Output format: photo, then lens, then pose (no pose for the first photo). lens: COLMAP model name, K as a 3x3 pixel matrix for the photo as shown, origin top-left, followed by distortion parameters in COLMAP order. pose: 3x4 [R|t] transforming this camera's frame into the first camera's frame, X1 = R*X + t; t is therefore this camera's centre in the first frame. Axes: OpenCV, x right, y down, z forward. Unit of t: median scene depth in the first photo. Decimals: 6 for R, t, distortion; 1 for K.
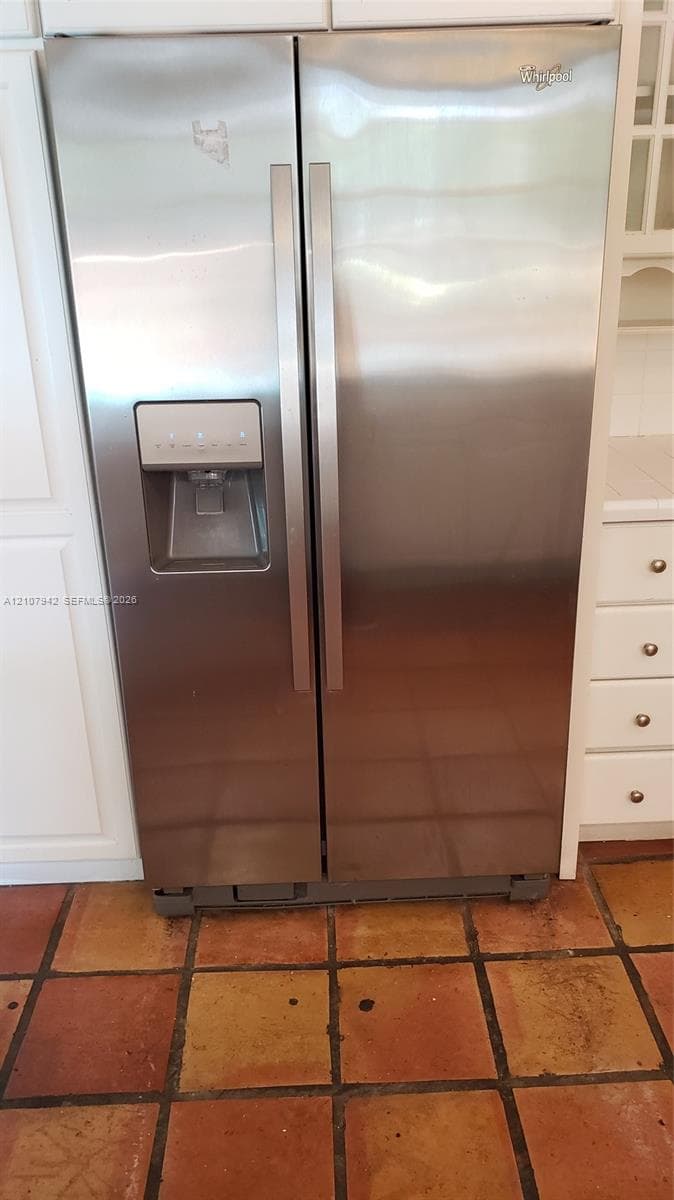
lens RADIAL K [[949.9, 0, 338.5], [0, 949.9, 597.0], [0, 0, 1]] dist [0.029306, -0.007362]
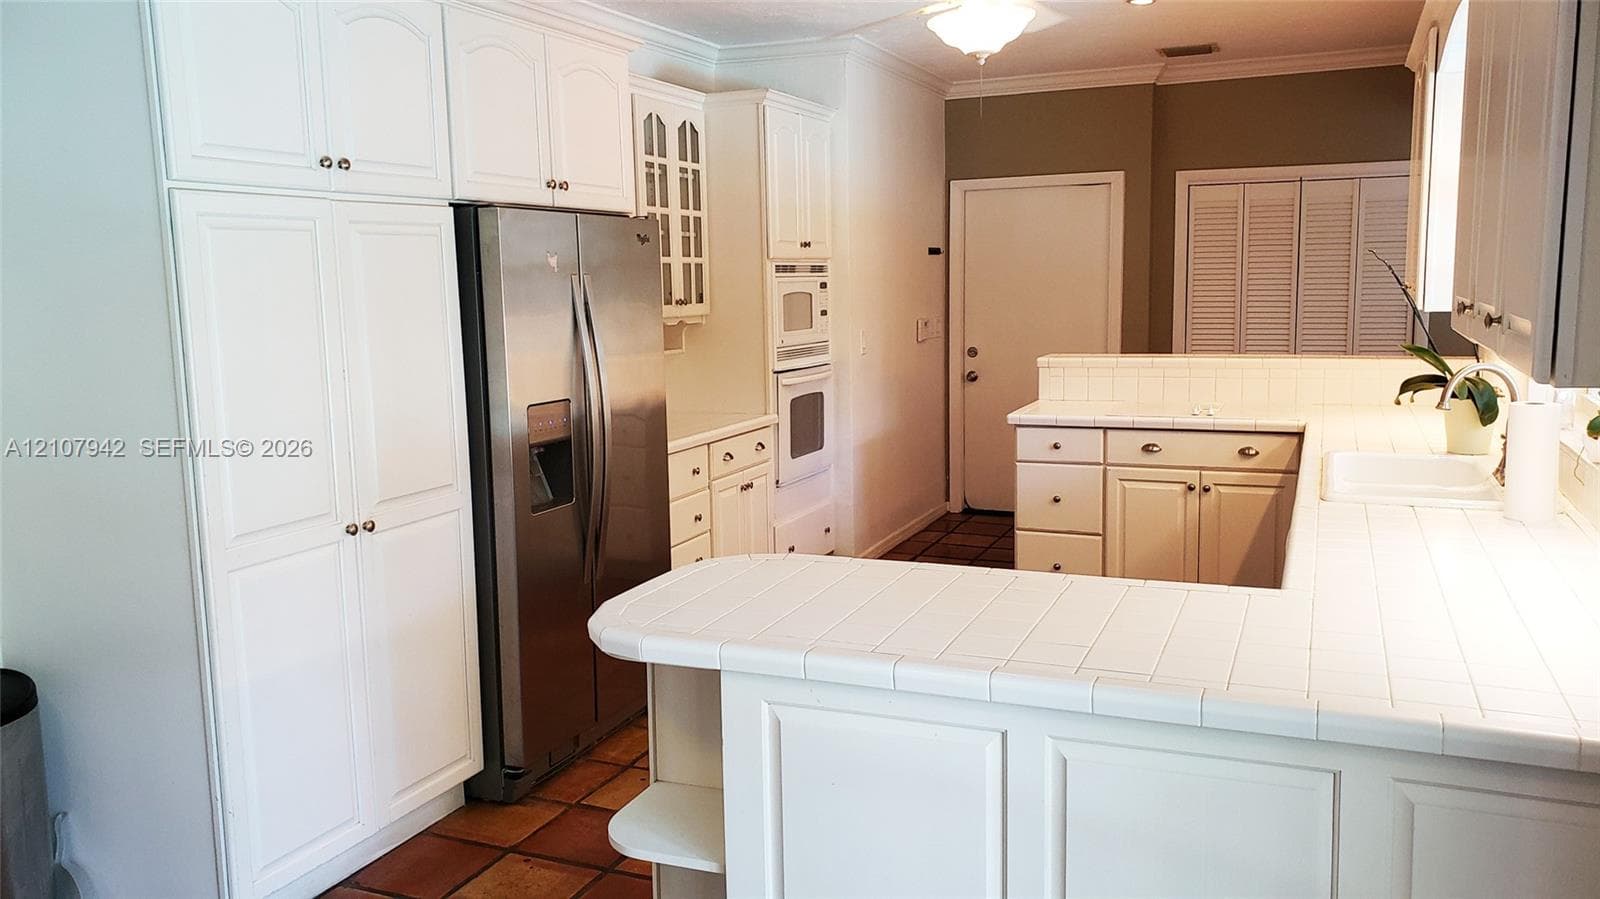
lens RADIAL K [[1266.5, 0, 799.7], [0, 1266.5, 450.4], [0, 0, 1]] dist [0.029306, -0.007362]
pose [[0.415241, -0.116094, 0.902273, -1.574727], [0.319087, 0.947397, -0.024949, 0.050512], [-0.851915, 0.298264, 0.430442, -0.222614]]
